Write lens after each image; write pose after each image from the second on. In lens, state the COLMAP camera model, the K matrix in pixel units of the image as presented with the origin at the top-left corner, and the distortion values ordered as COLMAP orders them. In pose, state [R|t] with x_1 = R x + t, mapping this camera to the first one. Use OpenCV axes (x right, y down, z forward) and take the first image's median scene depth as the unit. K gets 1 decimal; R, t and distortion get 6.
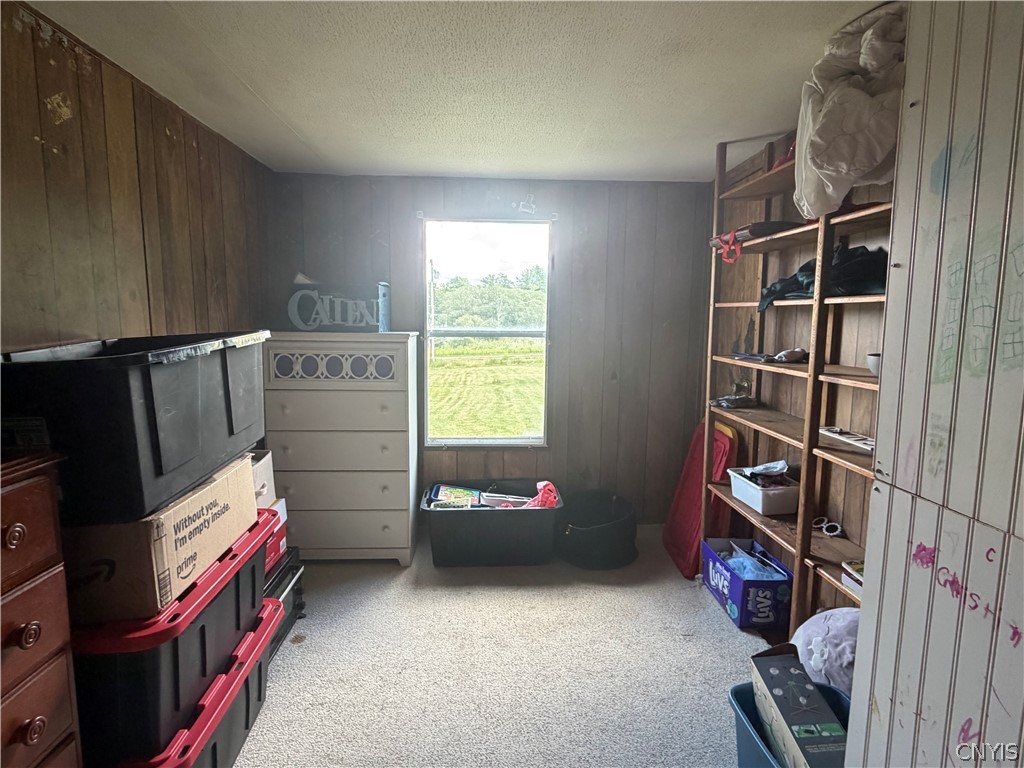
lens RADIAL K [[546.2, 0, 512.3], [0, 546.2, 390.7], [0, 0, 1]] dist [0.001734, -0.001114]
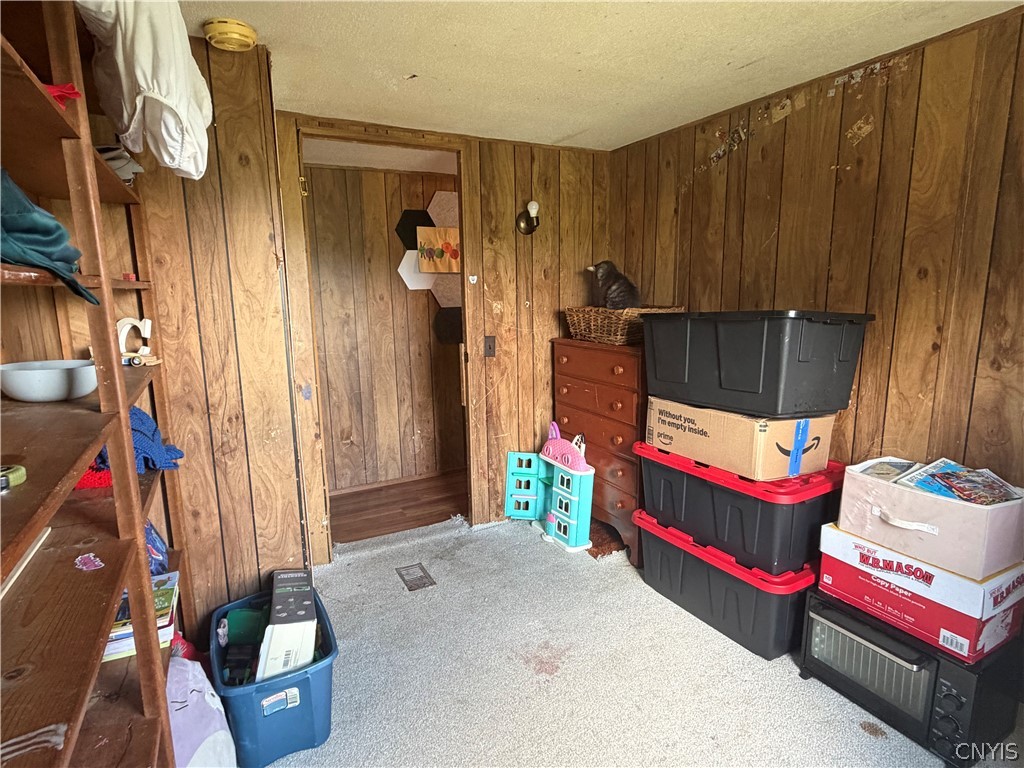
lens RADIAL K [[544.4, 0, 511.8], [0, 544.4, 386.6], [0, 0, 1]] dist [-0.000235, -0.000415]
pose [[-0.906778, 0.080642, -0.413825, 0.290507], [-0.046578, 0.956368, 0.288429, -0.164878], [0.419028, 0.280816, -0.863457, 1.160405]]
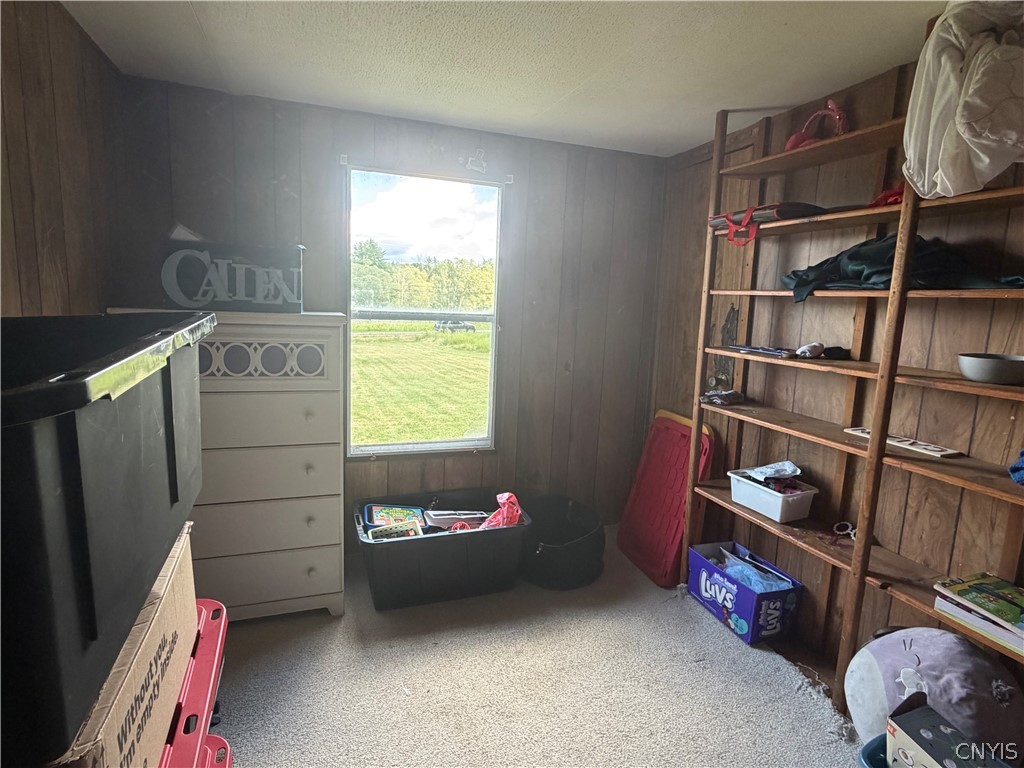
lens RADIAL K [[544.4, 0, 511.8], [0, 544.4, 386.6], [0, 0, 1]] dist [-0.000235, -0.000415]
pose [[0.955117, -0.017457, 0.295713, -0.211169], [0.008105, 0.999428, 0.032824, -0.031897], [-0.296117, -0.028955, 0.954713, 0.228369]]
